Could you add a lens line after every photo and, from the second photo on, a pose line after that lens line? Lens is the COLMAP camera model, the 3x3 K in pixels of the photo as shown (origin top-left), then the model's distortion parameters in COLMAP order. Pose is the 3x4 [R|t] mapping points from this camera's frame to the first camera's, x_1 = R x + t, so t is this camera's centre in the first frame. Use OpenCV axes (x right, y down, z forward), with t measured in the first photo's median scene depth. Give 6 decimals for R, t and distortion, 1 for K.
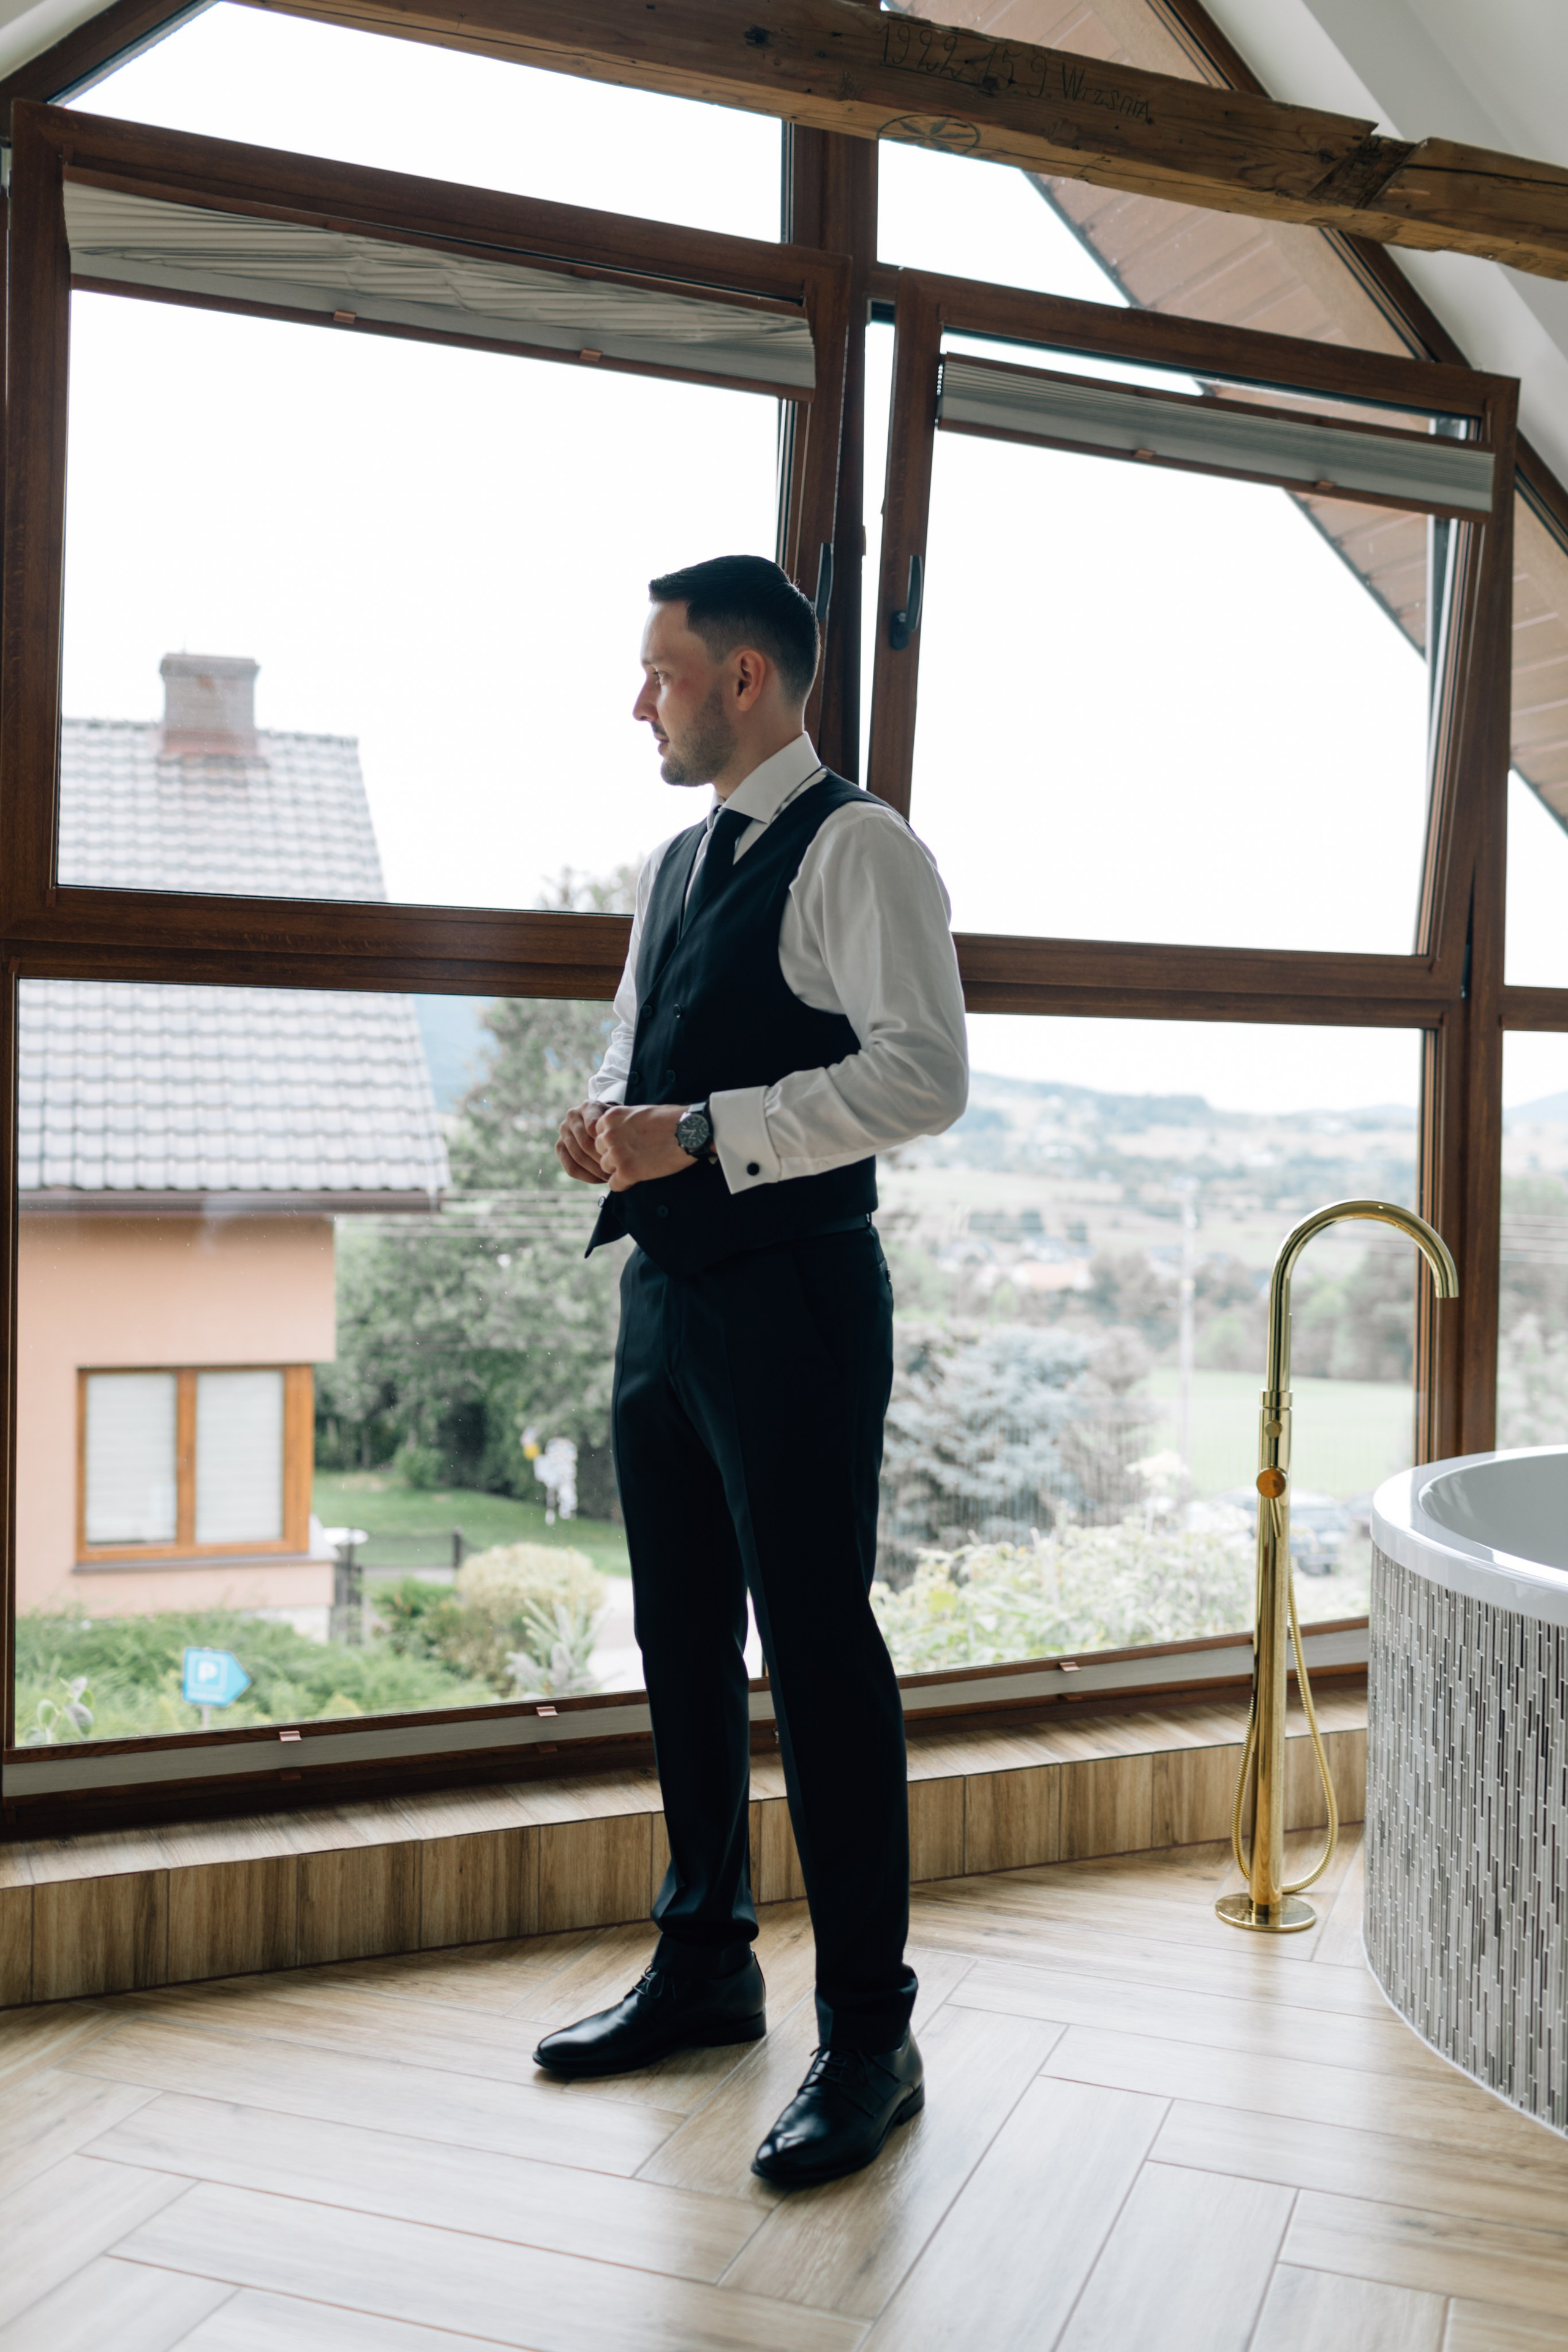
lens RADIAL K [[2262.3, 0, 783.2], [0, 2262.3, 1173.3], [0, 0, 1]] dist [0.033639, 0.000000]
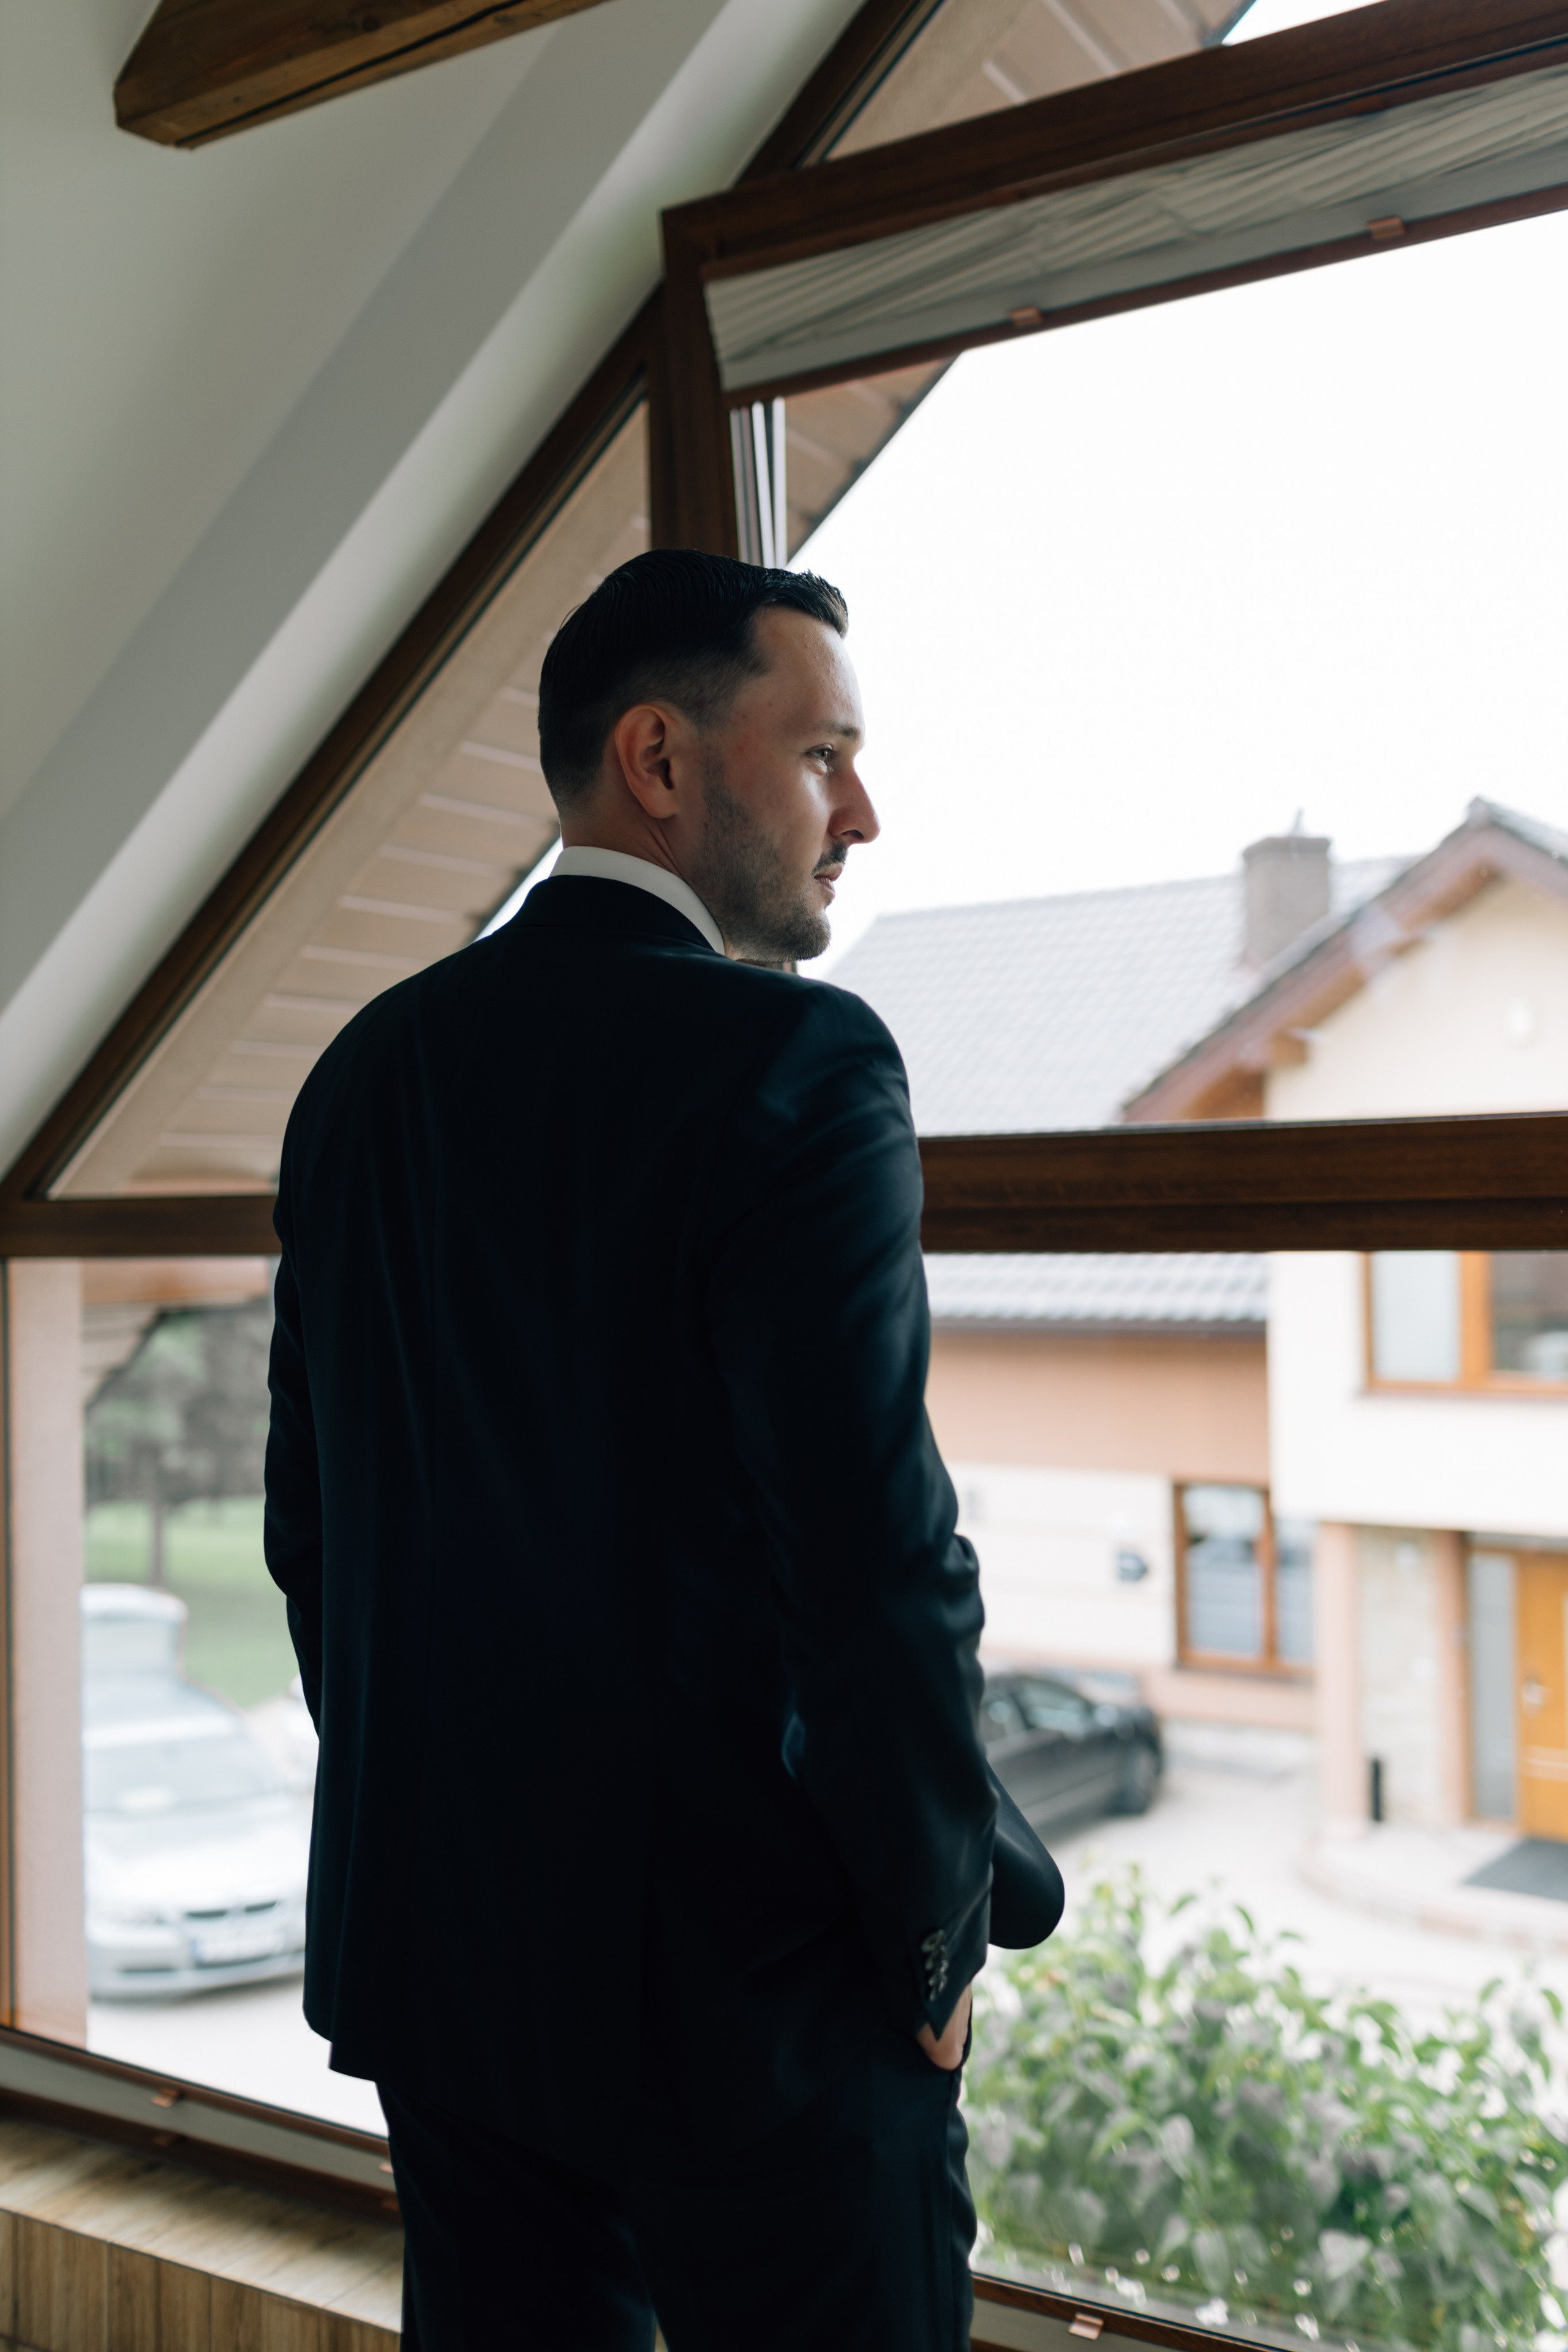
lens RADIAL K [[2262.3, 0, 783.7], [0, 2262.3, 1179.6], [0, 0, 1]] dist [0.033639, 0.000000]
pose [[0.580048, -0.035416, -0.813812, 0.316355], [0.004653, 0.999182, -0.040167, -0.078155], [0.814569, 0.019512, 0.579738, 0.515134]]
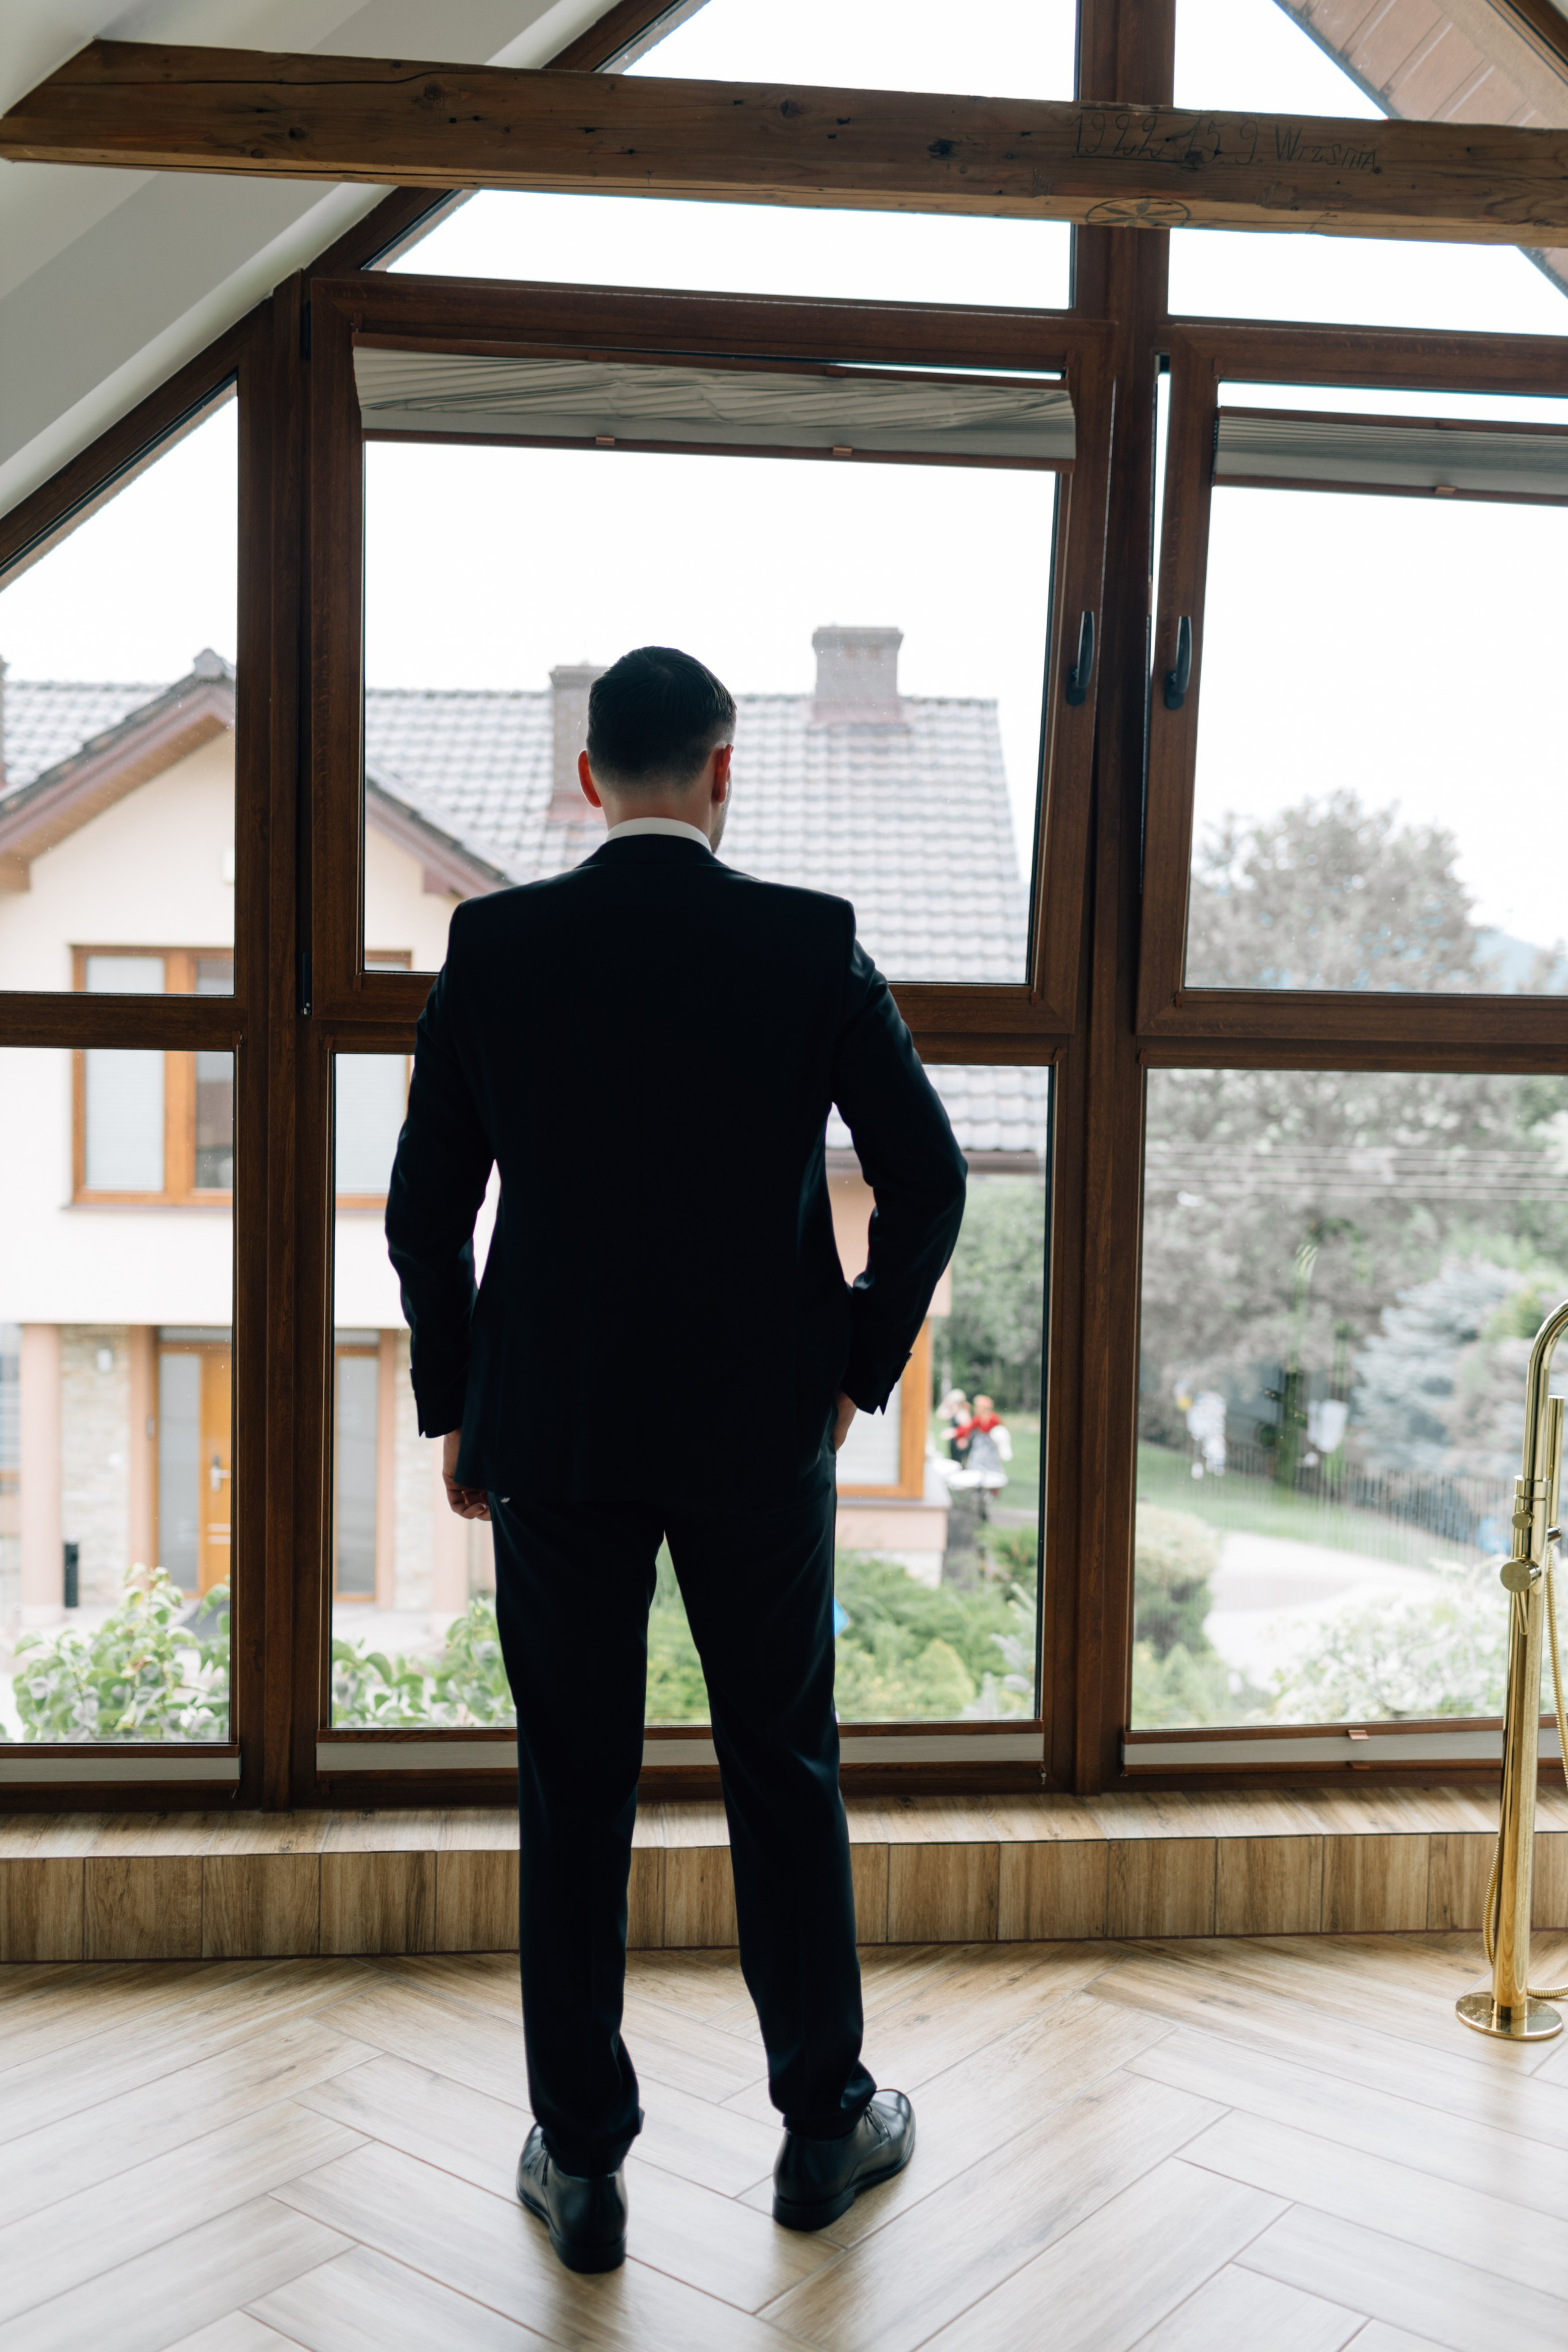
lens RADIAL K [[2262.3, 0, 779.9], [0, 2262.3, 1183.1], [0, 0, 1]] dist [0.033639, 0.000000]
pose [[0.952737, 0.021115, -0.303063, 0.210795], [-0.011415, 0.999365, 0.033743, -0.060202], [0.303583, -0.028688, 0.952373, -0.007597]]
